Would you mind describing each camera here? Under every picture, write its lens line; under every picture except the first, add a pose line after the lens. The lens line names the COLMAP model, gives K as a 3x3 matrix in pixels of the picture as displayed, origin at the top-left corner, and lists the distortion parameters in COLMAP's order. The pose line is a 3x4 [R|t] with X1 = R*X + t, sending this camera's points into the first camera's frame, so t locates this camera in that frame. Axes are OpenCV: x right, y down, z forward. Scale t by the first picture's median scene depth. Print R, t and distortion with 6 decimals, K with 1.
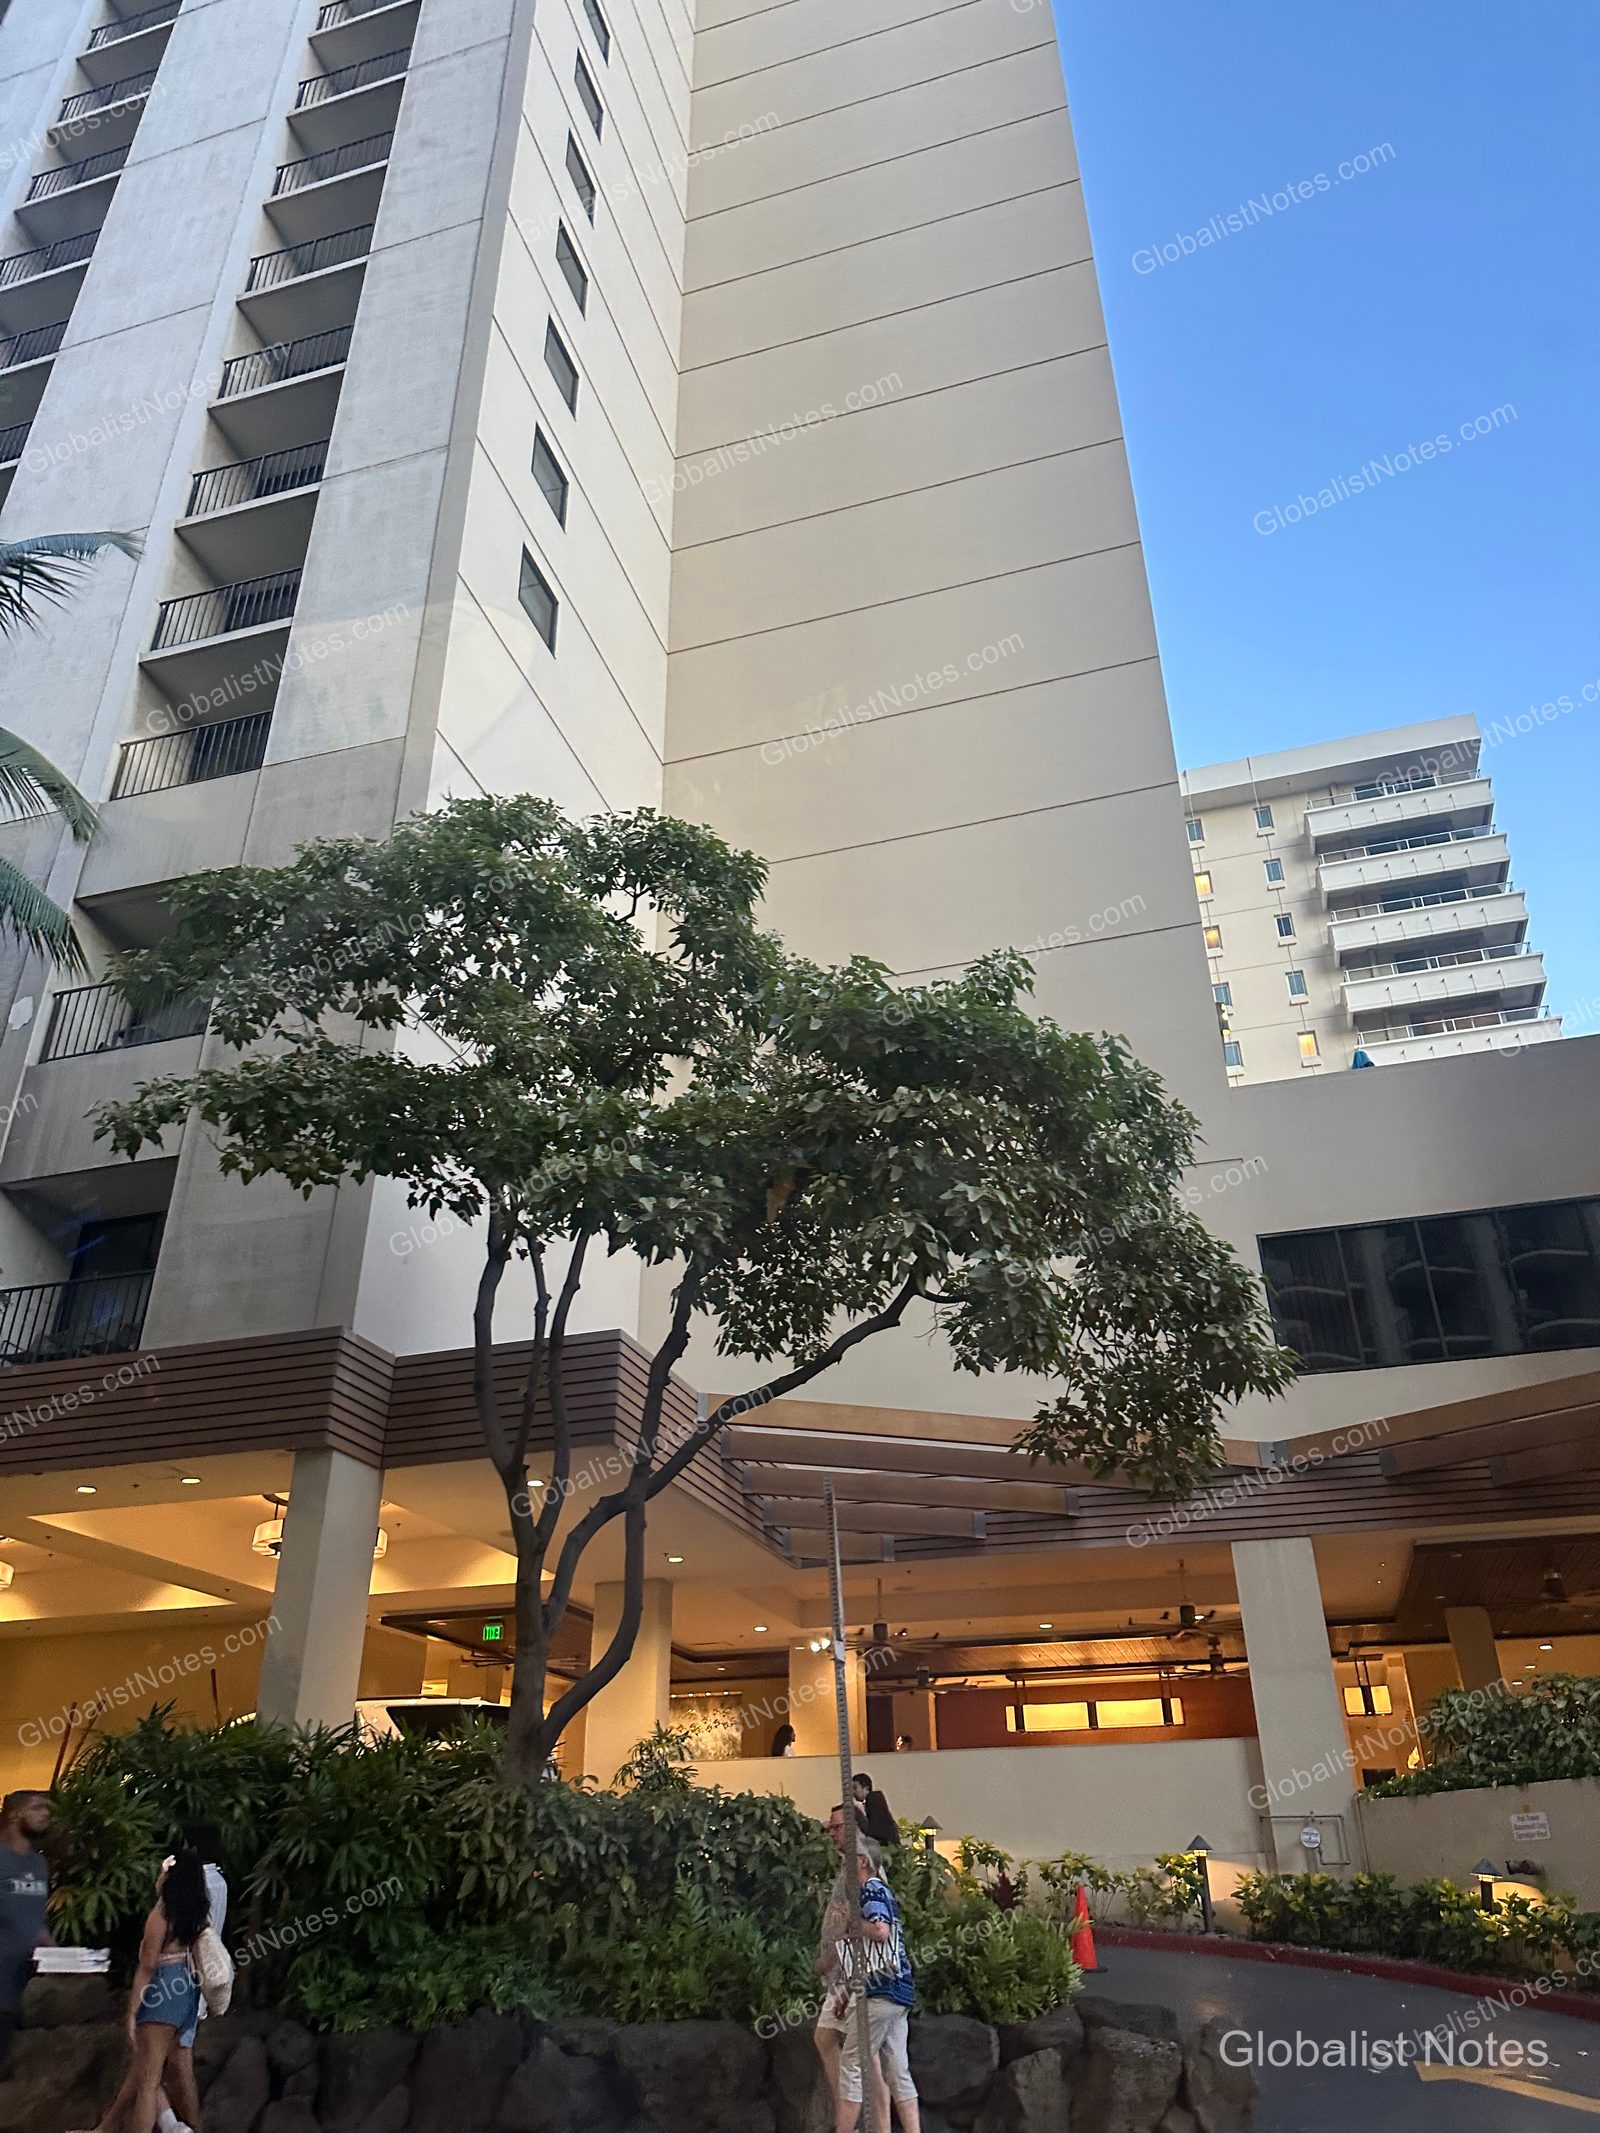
lens RADIAL K [[1476.4, 0, 803.6], [0, 1476.4, 1081.1], [0, 0, 1]] dist [0.036719, -0.046753]
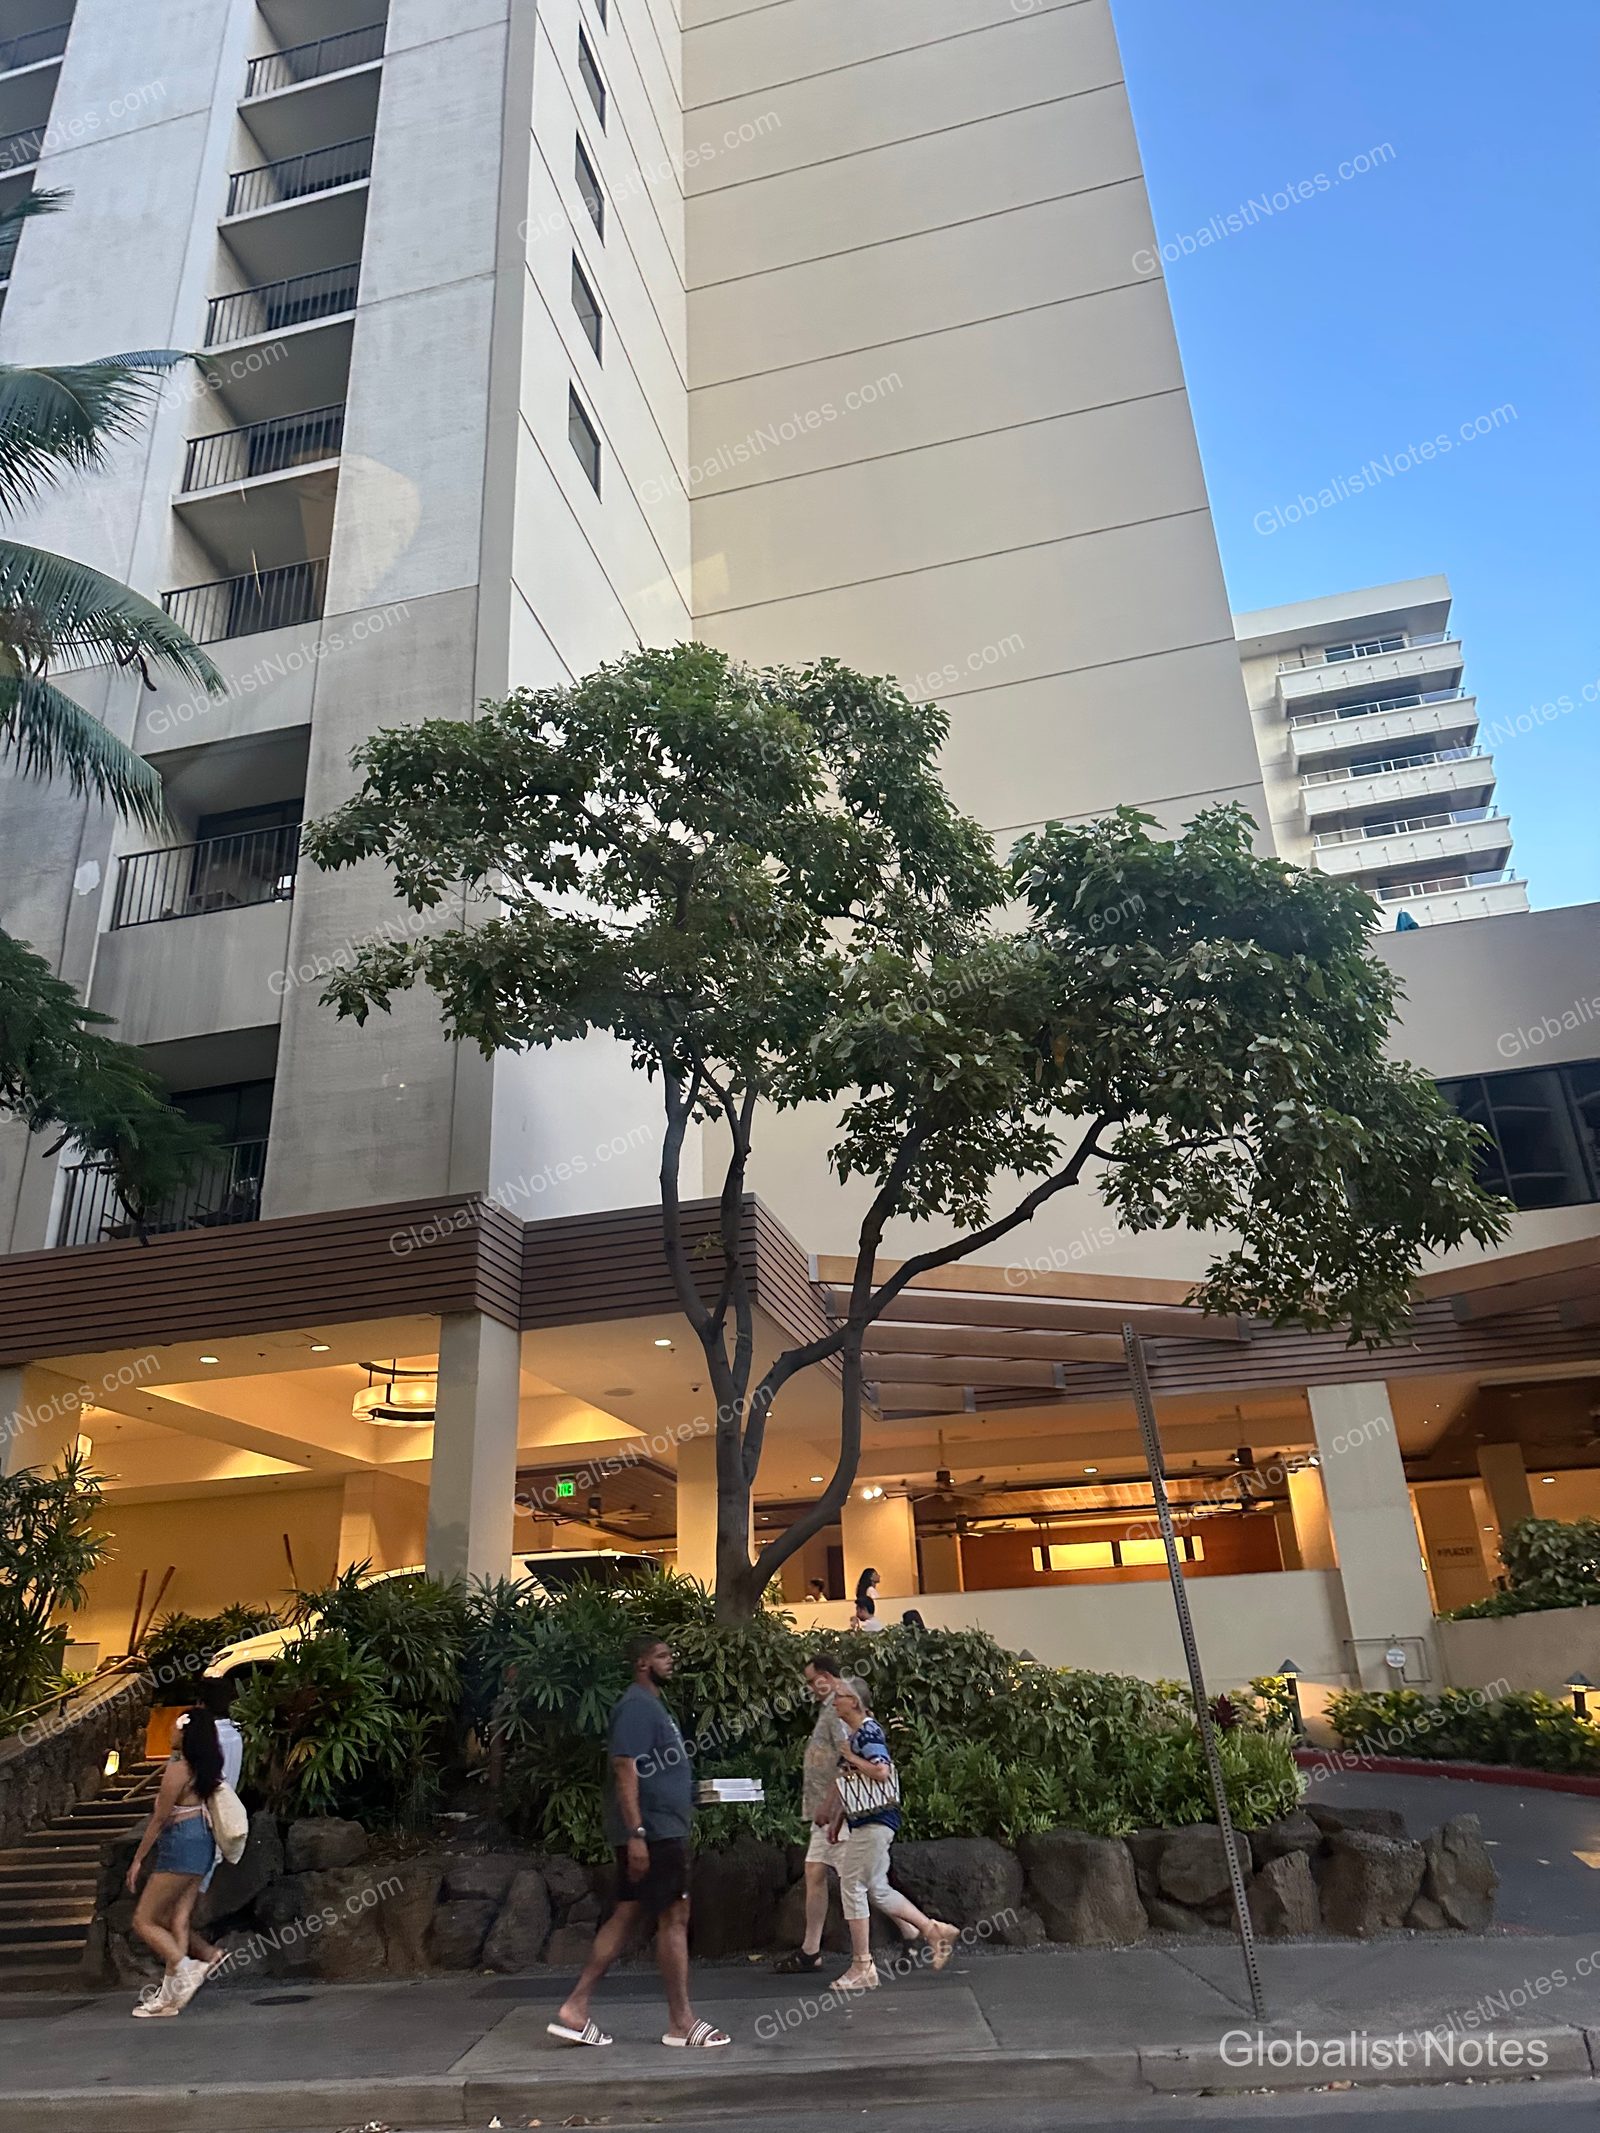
lens RADIAL K [[1476.4, 0, 803.6], [0, 1476.4, 1081.1], [0, 0, 1]] dist [0.036719, -0.046753]
pose [[0.998586, -0.010855, 0.052041, -0.139412], [0.006234, 0.996088, 0.088141, 0.004140], [-0.052794, -0.087692, 0.994748, 0.006019]]
